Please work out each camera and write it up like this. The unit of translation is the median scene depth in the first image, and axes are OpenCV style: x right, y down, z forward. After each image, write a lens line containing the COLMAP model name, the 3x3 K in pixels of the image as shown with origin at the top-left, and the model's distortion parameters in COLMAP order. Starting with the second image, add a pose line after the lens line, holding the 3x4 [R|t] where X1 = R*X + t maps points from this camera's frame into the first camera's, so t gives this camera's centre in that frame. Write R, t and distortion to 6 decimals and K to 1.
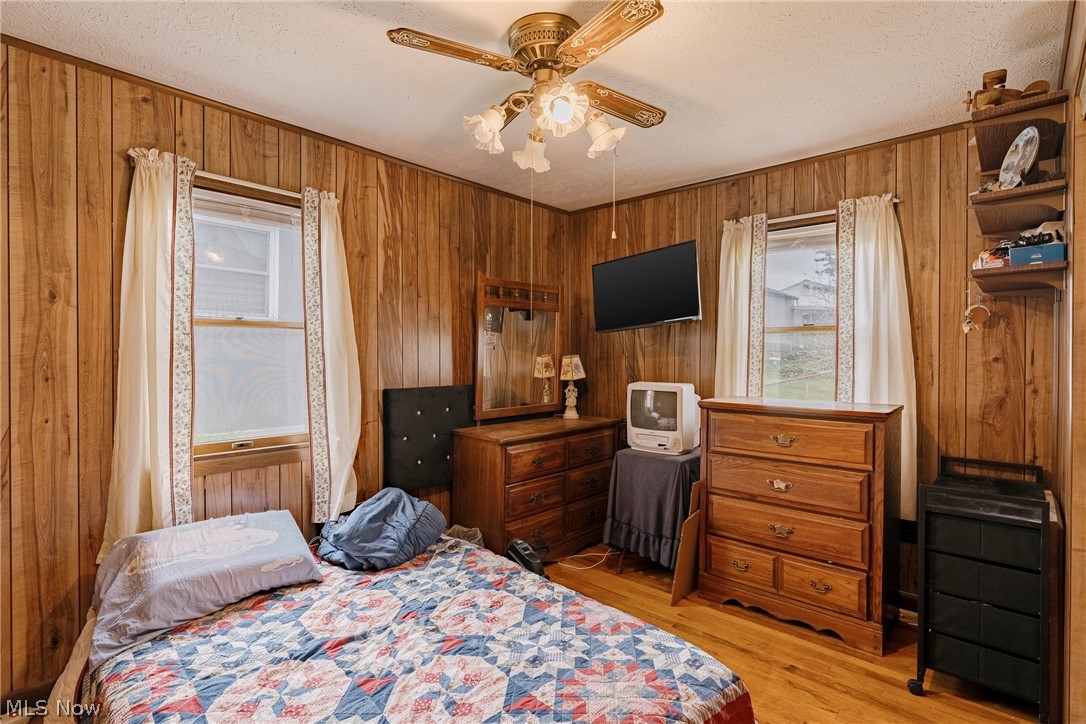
lens RADIAL K [[522.9, 0, 543.0], [0, 522.9, 362.0], [0, 0, 1]] dist [-0.014261, 0.000263]
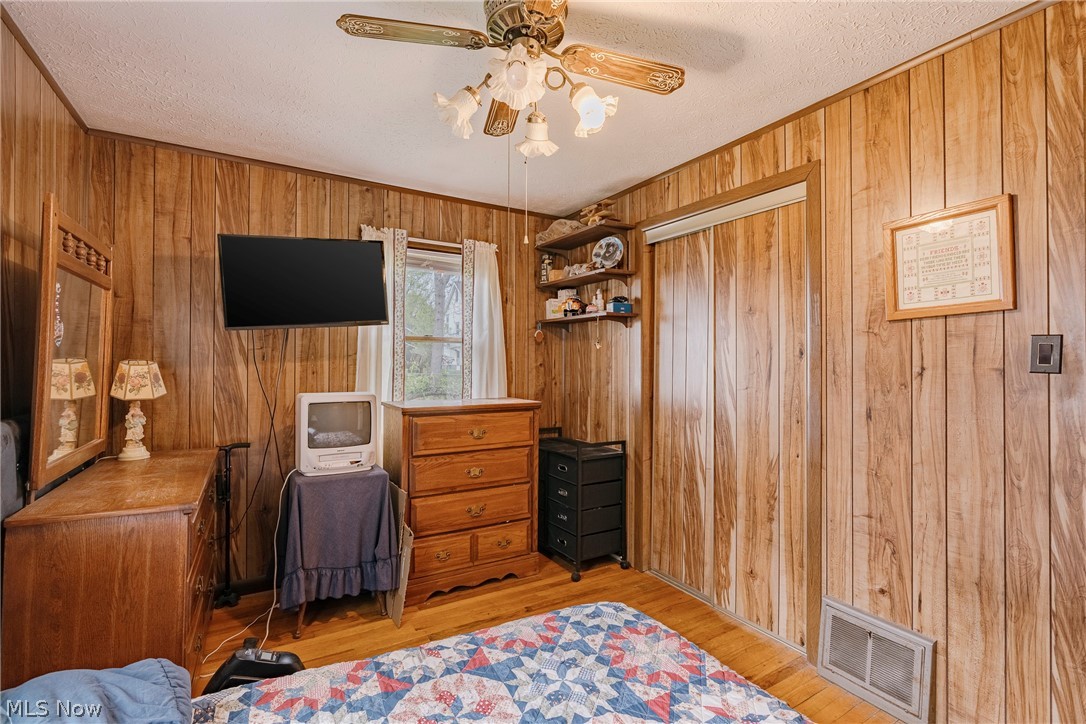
lens RADIAL K [[493.2, 0, 542.8], [0, 493.2, 364.0], [0, 0, 1]] dist [-0.012209, -0.000156]
pose [[0.287949, -0.000276, 0.957646, -0.581352], [0.009648, 0.999950, -0.002613, -0.003479], [-0.957597, 0.009992, 0.287937, 0.542114]]
